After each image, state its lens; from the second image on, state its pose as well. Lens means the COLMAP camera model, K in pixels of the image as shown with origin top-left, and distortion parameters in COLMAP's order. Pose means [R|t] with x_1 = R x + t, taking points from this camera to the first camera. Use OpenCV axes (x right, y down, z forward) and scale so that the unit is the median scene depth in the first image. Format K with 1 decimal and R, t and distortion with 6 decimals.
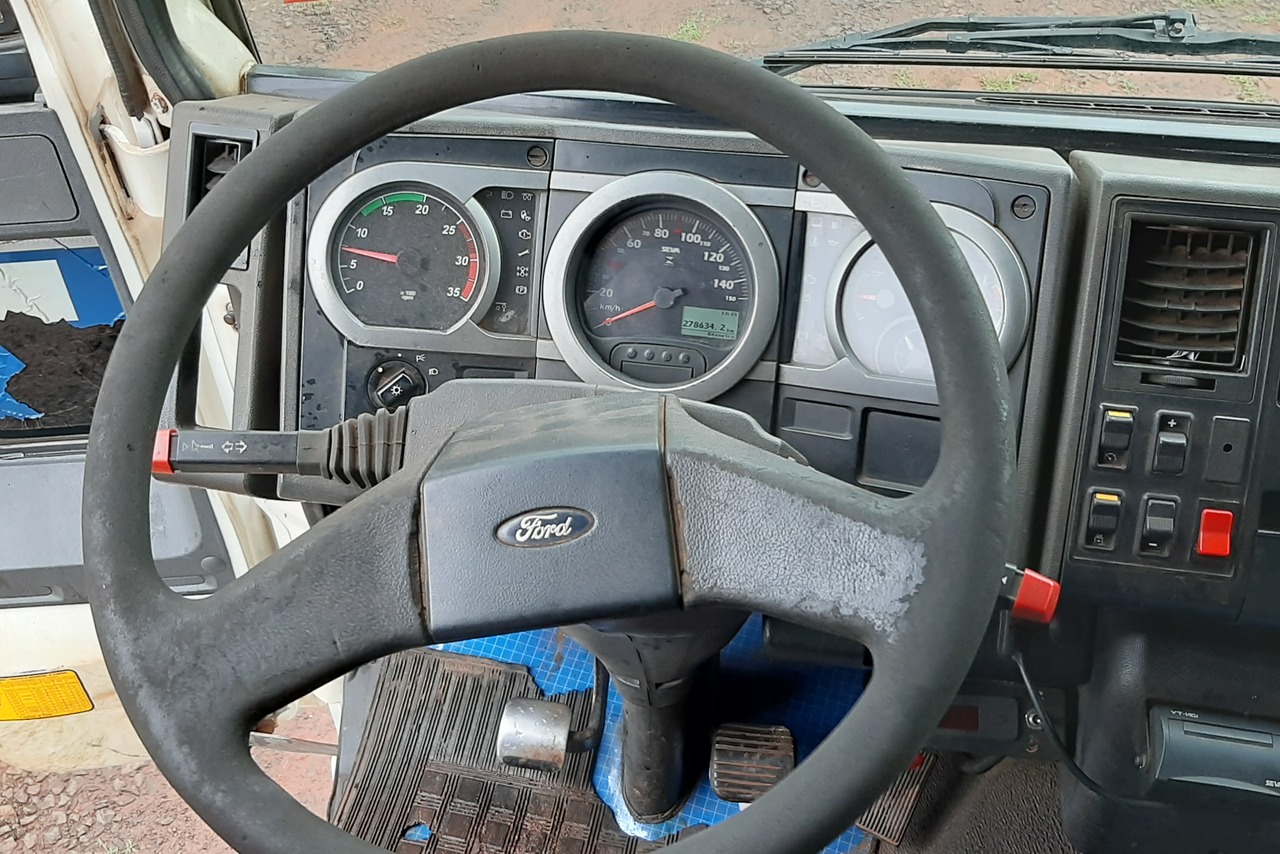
lens RADIAL K [[1303.3, 0, 637.7], [0, 1303.3, 422.4], [0, 0, 1]] dist [0.004233, 0.000000]
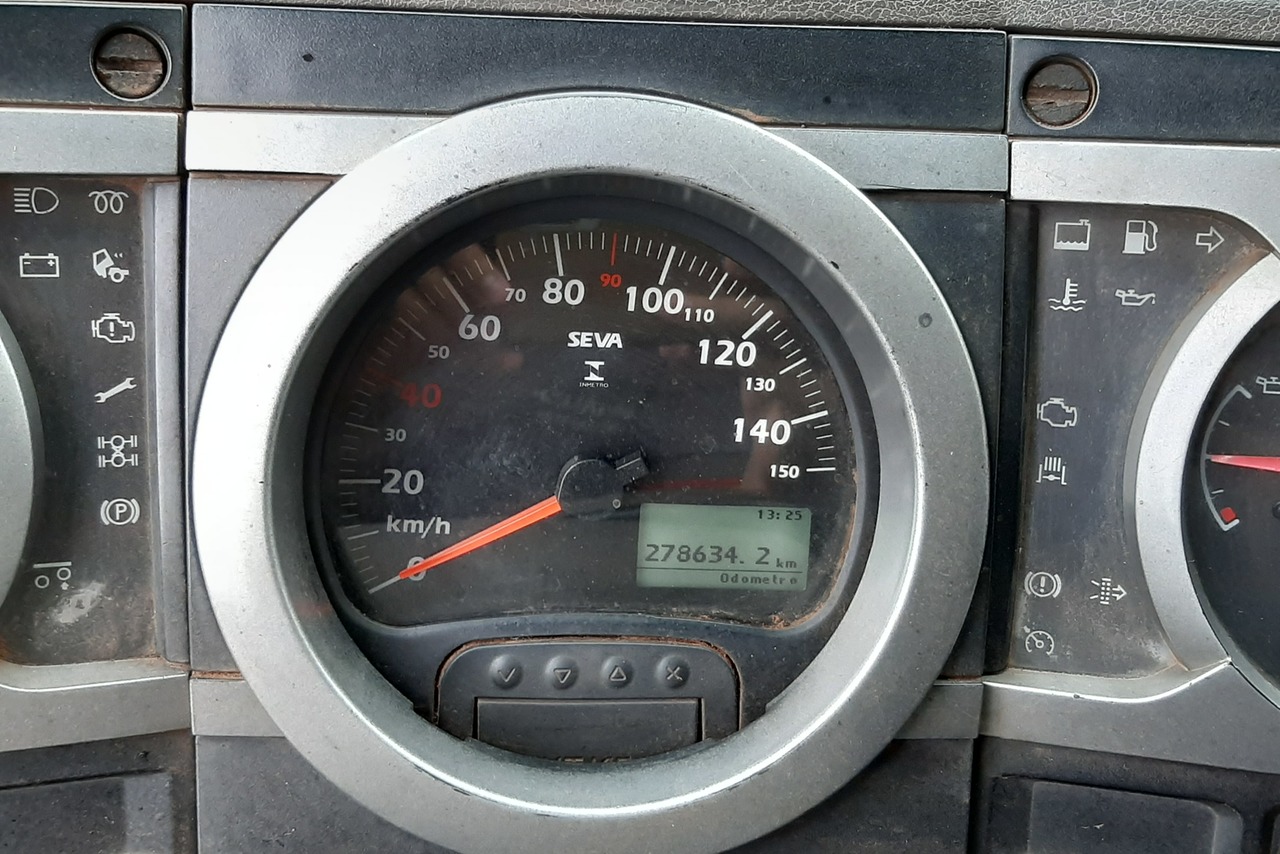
lens RADIAL K [[1303.3, 0, 634.1], [0, 1303.3, 401.9], [0, 0, 1]] dist [0.004233, 0.000000]
pose [[0.966024, -0.092575, 0.241305, -0.045274], [0.090983, 0.995694, 0.017756, -0.122477], [-0.241910, 0.004802, 0.970287, 0.684730]]
